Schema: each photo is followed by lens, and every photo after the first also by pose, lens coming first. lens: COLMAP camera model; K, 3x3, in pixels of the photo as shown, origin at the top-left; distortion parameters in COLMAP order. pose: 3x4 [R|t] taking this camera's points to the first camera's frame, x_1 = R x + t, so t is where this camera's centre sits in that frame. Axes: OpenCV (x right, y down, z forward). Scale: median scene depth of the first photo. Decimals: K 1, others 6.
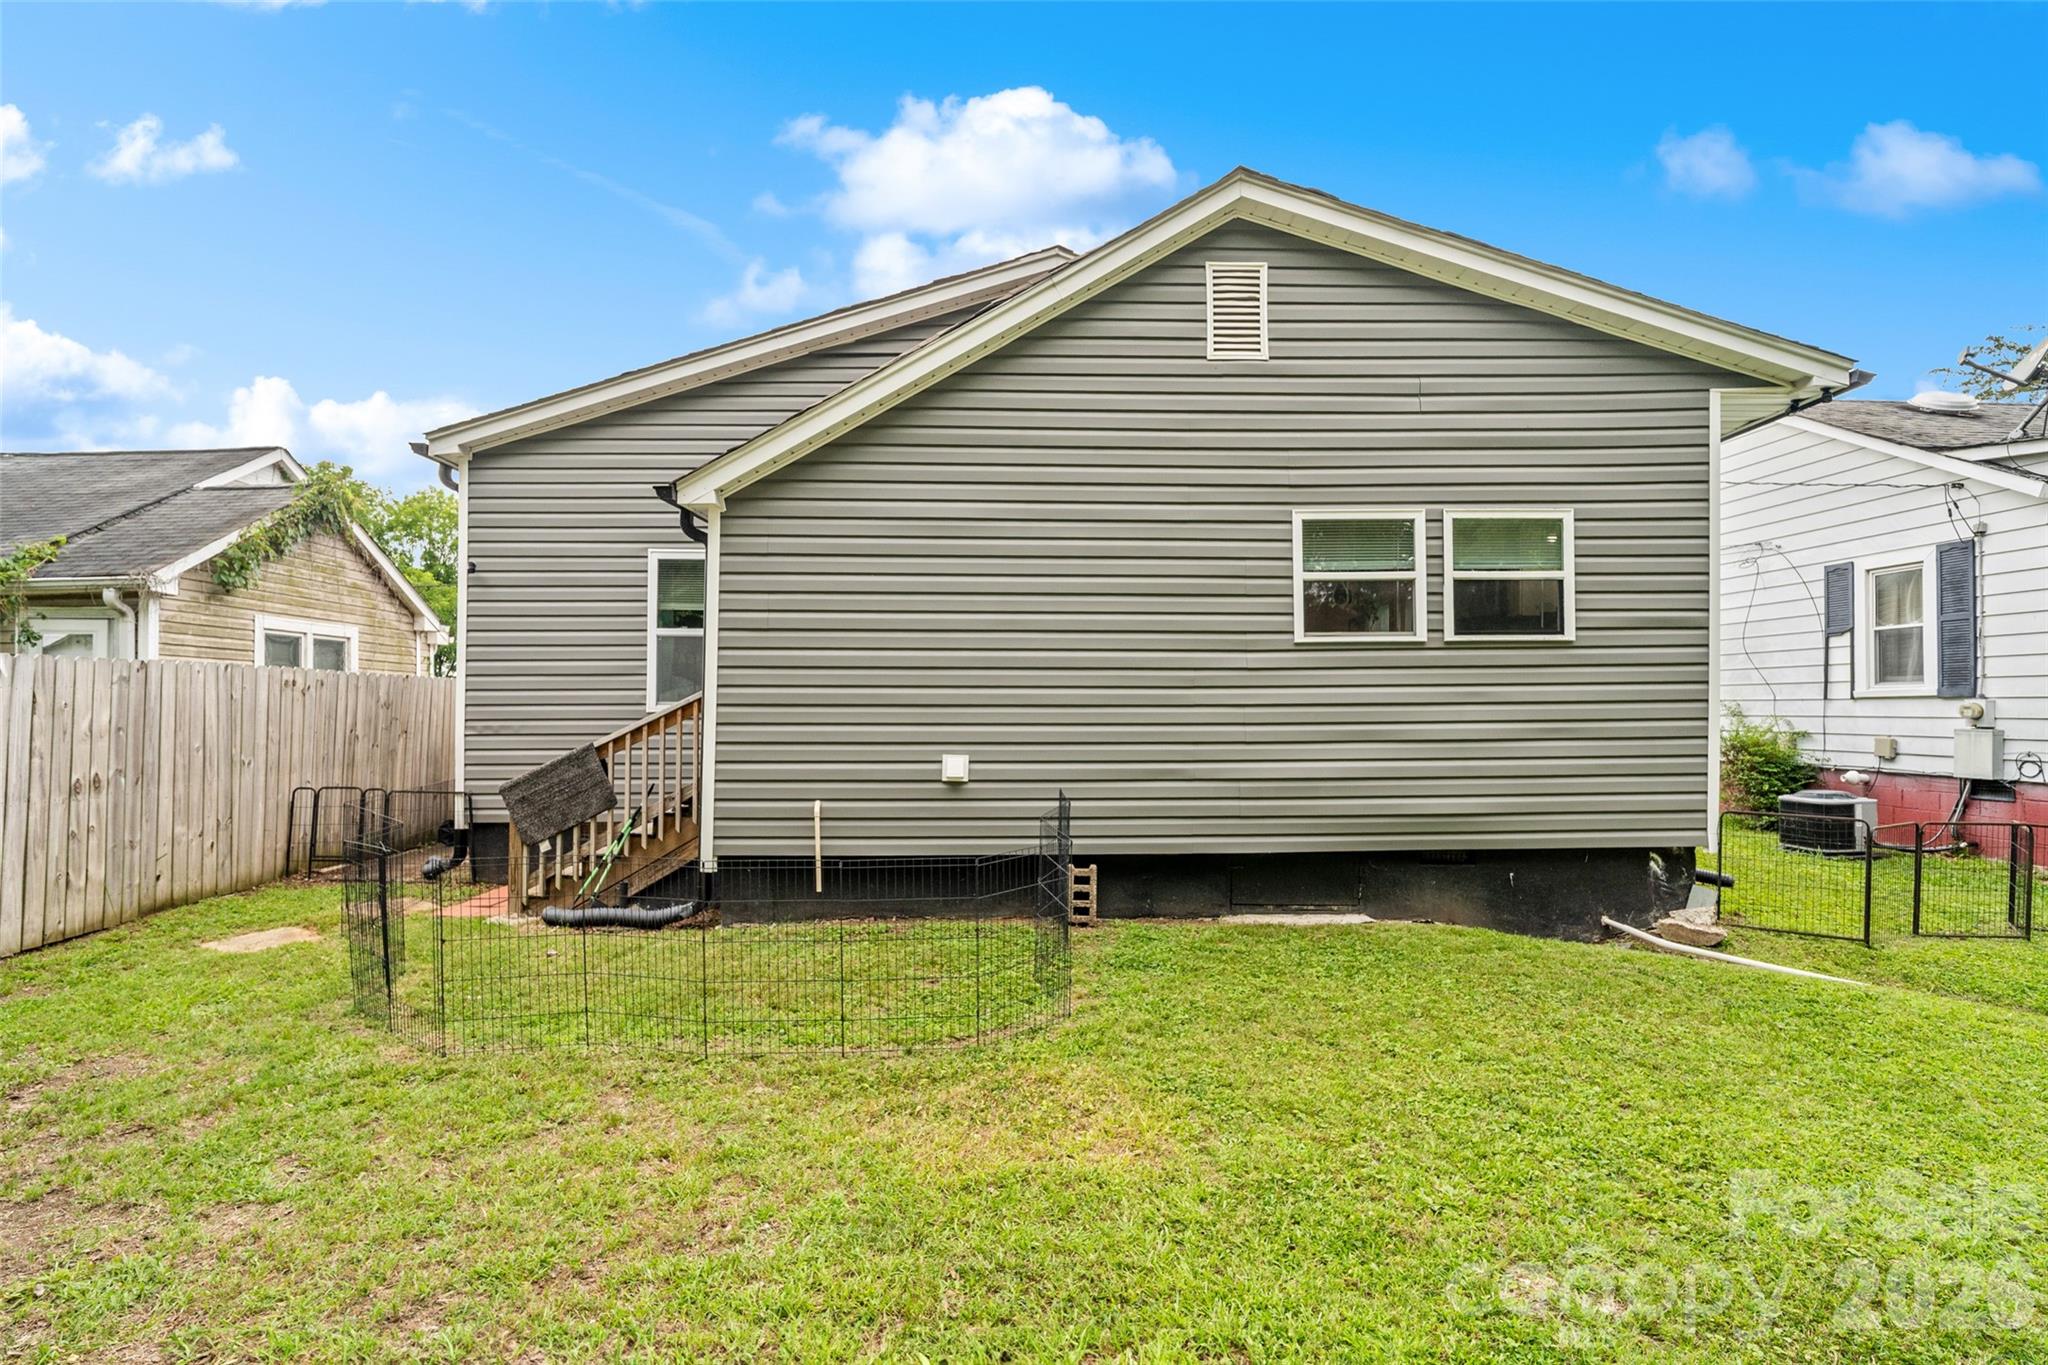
lens RADIAL K [[969.3, 0, 1028.0], [0, 969.3, 699.1], [0, 0, 1]] dist [-0.008445, 0.000601]
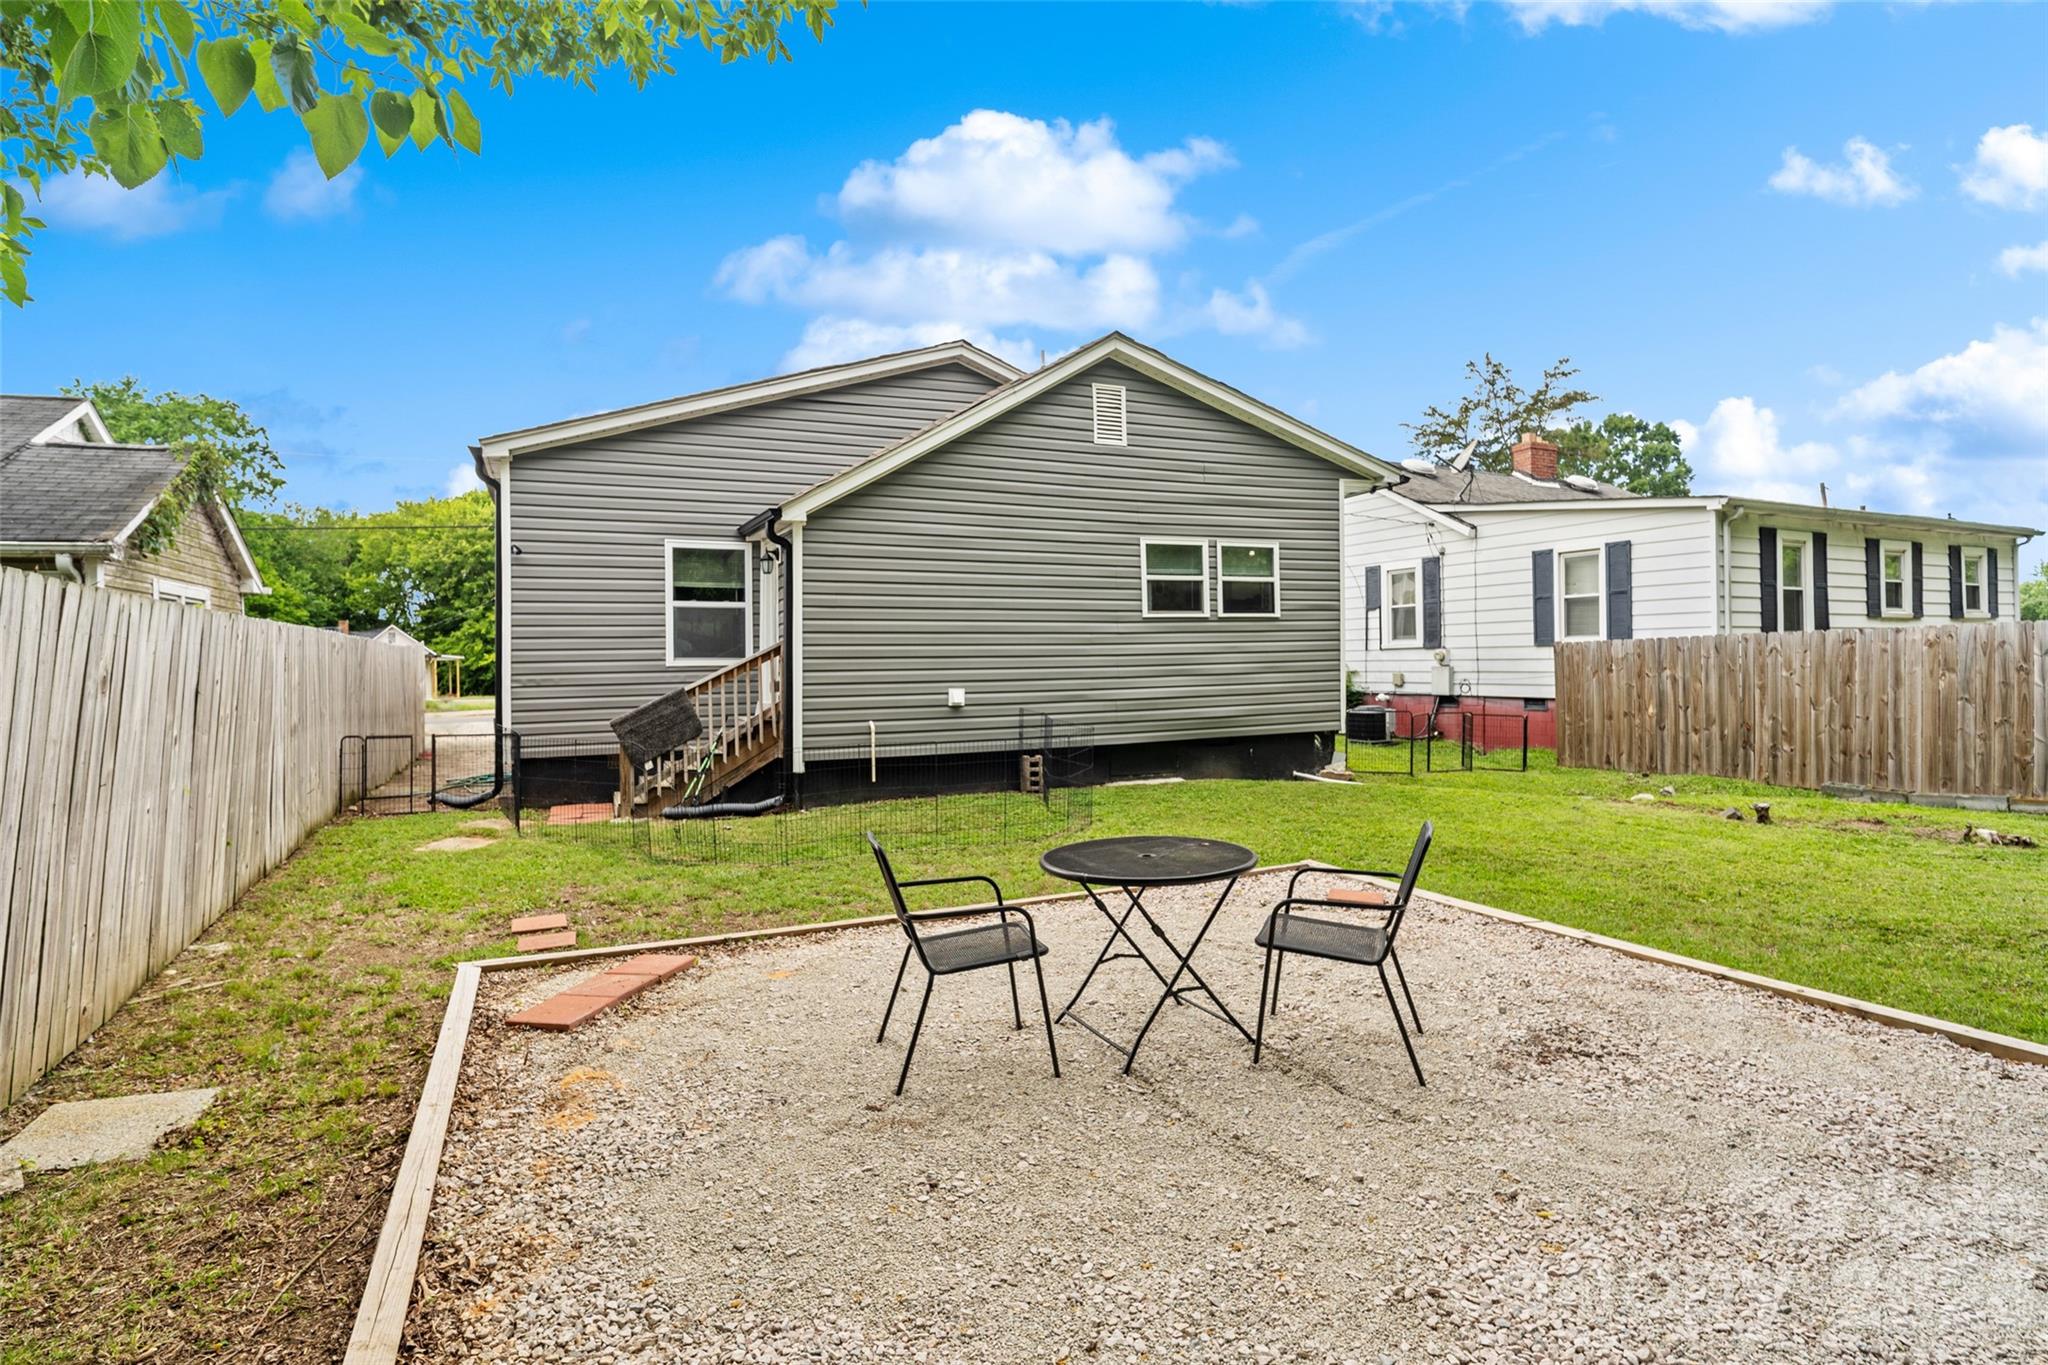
lens RADIAL K [[978.4, 0, 1028.1], [0, 978.4, 660.8], [0, 0, 1]] dist [-0.007089, -0.000503]
pose [[0.918782, -0.012162, 0.394578, -0.568928], [0.011294, 0.999926, 0.004522, 0.007024], [-0.394604, 0.000302, 0.918851, -0.468419]]
